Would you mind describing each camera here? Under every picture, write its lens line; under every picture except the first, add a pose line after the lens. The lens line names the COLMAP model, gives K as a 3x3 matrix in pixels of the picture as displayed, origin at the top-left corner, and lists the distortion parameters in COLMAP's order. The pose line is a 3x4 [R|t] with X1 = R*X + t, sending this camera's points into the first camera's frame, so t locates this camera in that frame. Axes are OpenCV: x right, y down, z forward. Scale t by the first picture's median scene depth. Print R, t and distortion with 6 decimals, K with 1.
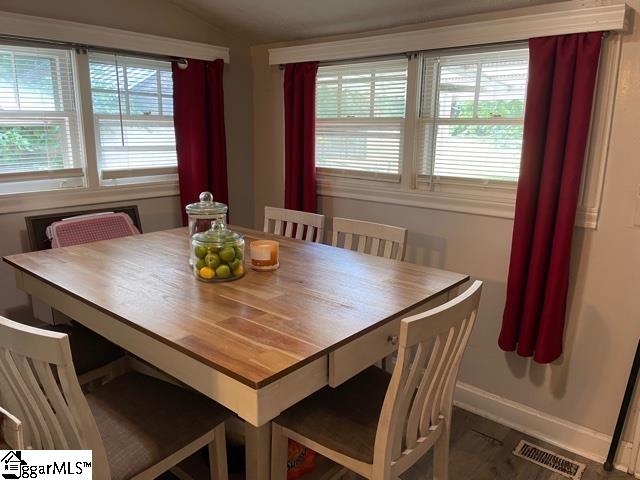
lens RADIAL K [[489.3, 0, 321.0], [0, 489.3, 243.7], [0, 0, 1]] dist [0.121837, -0.150885]
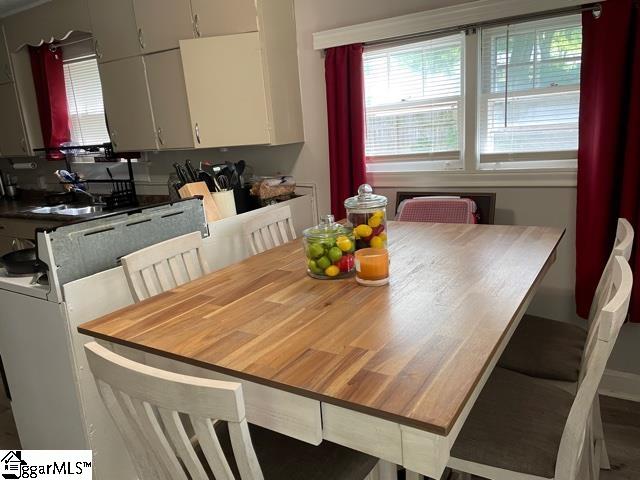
lens RADIAL K [[489.3, 0, 321.0], [0, 489.3, 243.7], [0, 0, 1]] dist [0.121837, -0.150885]
pose [[0.144544, 0.218915, -0.964978, 0.500104], [-0.152557, 0.968490, 0.196861, -0.123634], [0.977667, 0.118760, 0.173386, 0.570330]]
